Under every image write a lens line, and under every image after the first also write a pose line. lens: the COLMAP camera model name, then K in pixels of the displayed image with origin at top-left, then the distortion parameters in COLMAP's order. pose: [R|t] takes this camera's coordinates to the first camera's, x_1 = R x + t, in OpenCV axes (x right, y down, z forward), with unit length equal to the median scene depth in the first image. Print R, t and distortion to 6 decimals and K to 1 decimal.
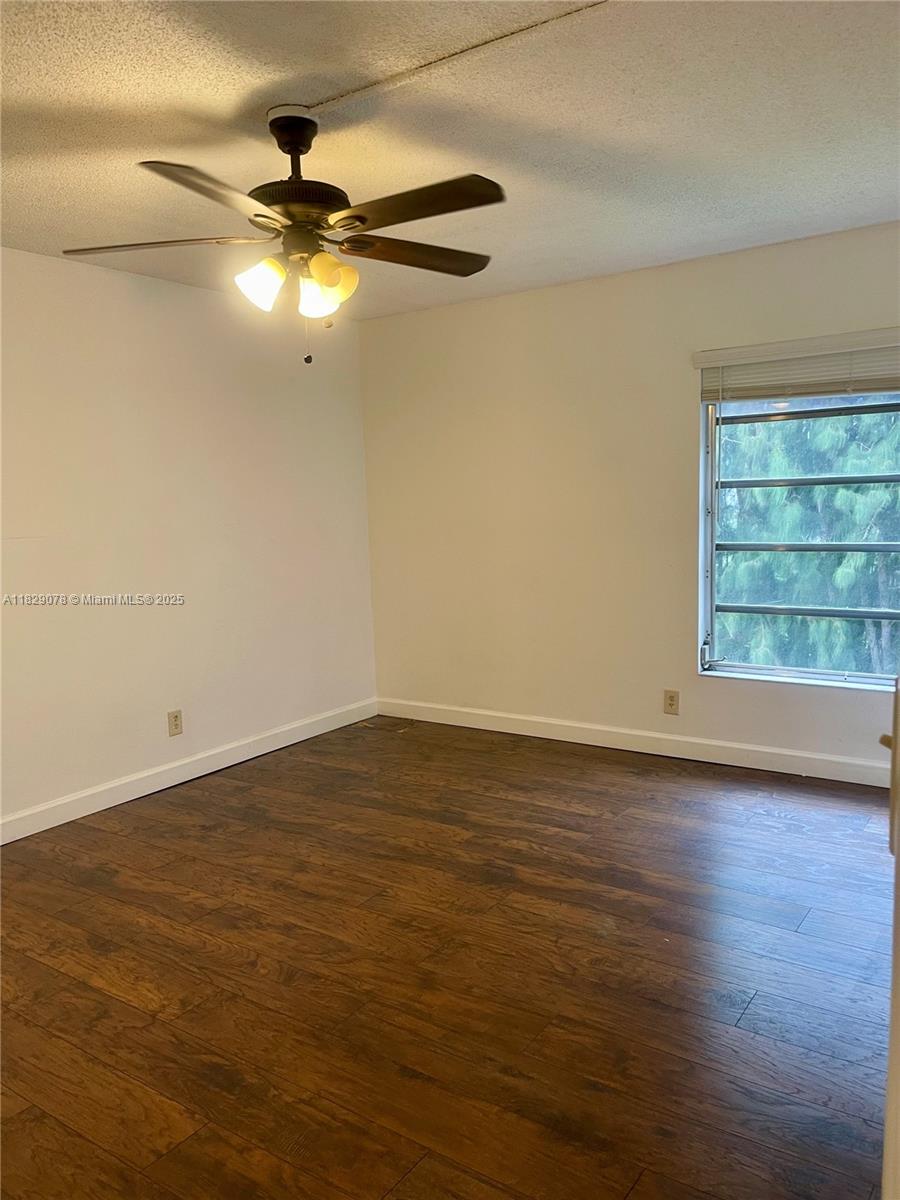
lens RADIAL K [[903.0, 0, 439.1], [0, 903.0, 604.0], [0, 0, 1]] dist [0.063279, -0.080319]
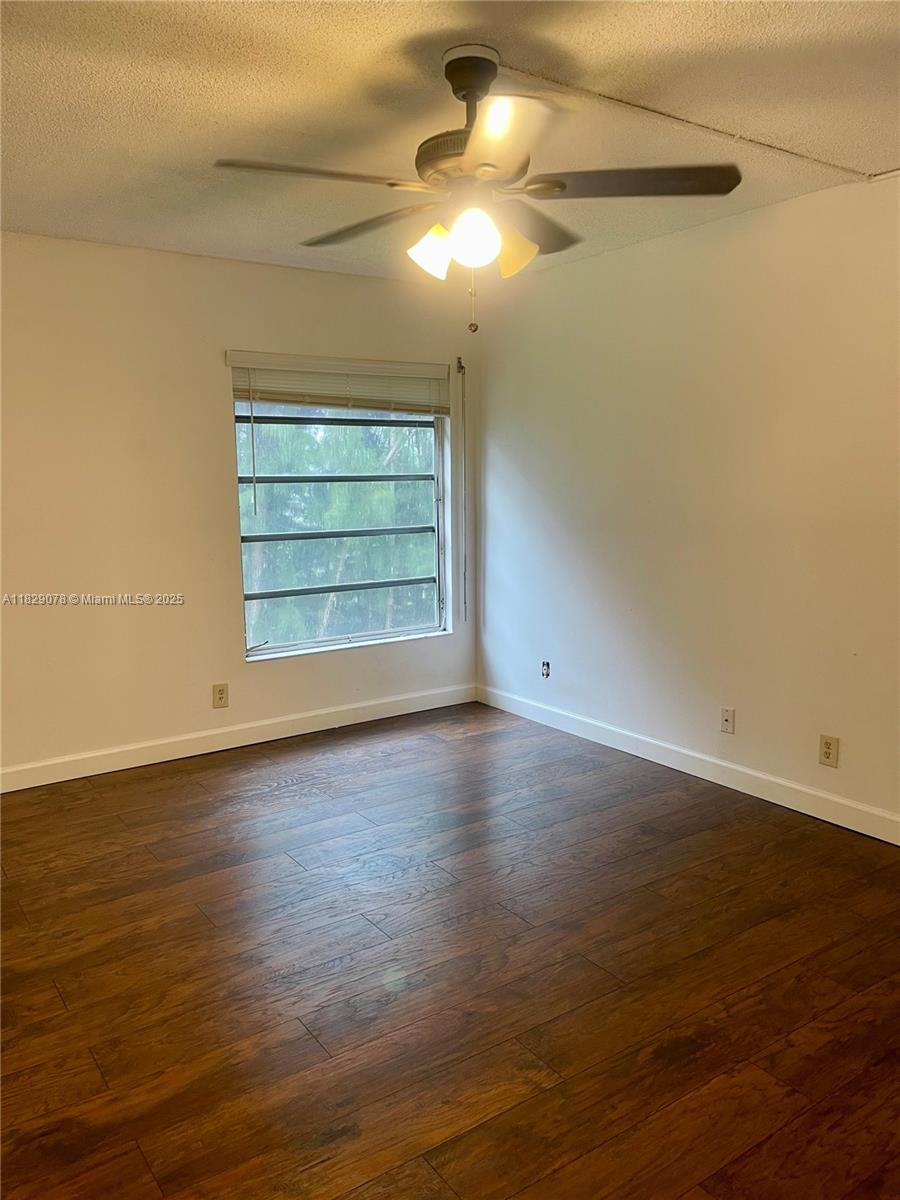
lens RADIAL K [[899.7, 0, 448.7], [0, 899.7, 609.1], [0, 0, 1]] dist [0.071174, -0.093150]
pose [[0.338436, -0.108530, 0.934710, -0.699843], [0.116144, 0.990549, 0.072961, -0.036650], [-0.933794, 0.083868, 0.347842, 0.492162]]
